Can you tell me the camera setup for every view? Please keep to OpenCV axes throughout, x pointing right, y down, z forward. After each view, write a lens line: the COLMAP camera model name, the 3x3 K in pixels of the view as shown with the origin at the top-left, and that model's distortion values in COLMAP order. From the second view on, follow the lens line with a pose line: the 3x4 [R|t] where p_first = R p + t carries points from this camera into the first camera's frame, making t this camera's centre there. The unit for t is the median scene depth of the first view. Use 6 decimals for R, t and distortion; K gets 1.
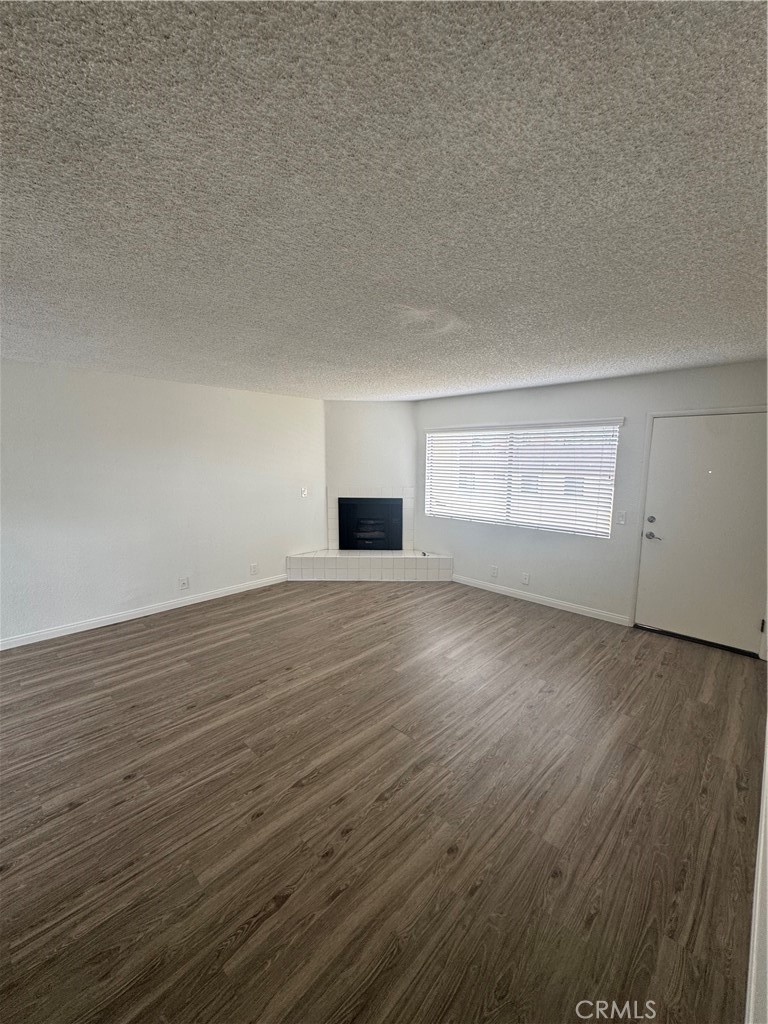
lens RADIAL K [[412.5, 0, 384.2], [0, 412.5, 514.3], [0, 0, 1]] dist [-0.001225, 0.000013]
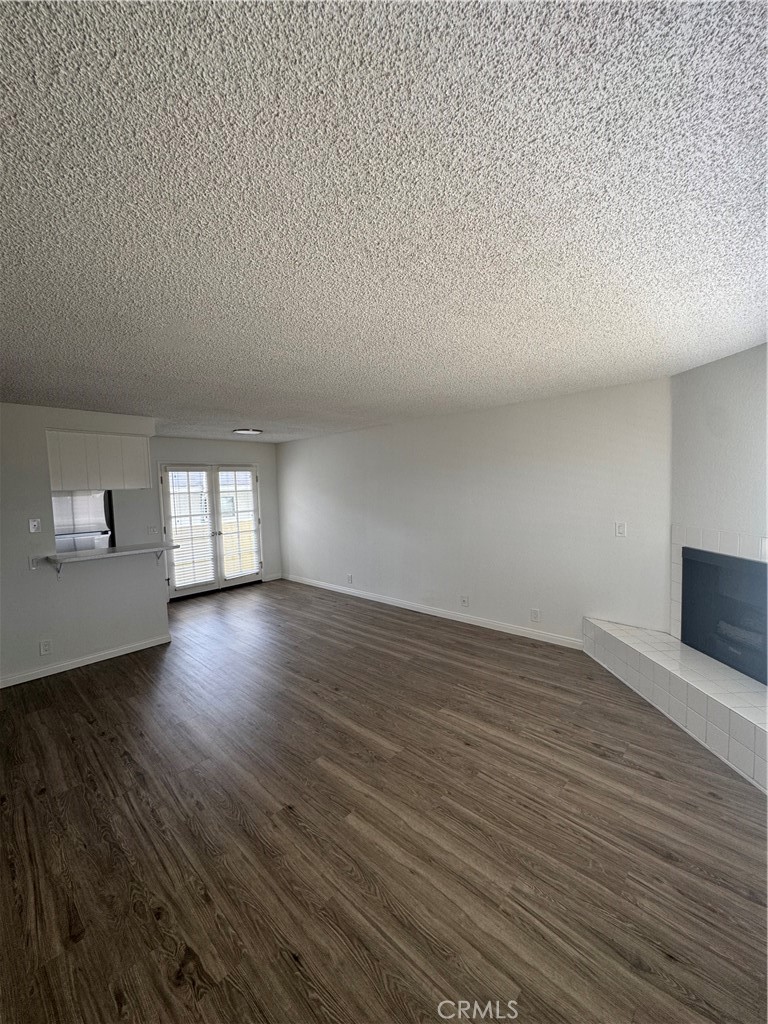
lens RADIAL K [[412.5, 0, 384.9], [0, 412.5, 511.2], [0, 0, 1]] dist [-0.001225, 0.000013]
pose [[0.003588, 0.055460, -0.998454, 0.617906], [-0.106610, 0.992792, 0.054763, -0.106385], [0.994294, 0.106249, 0.009475, 0.860369]]
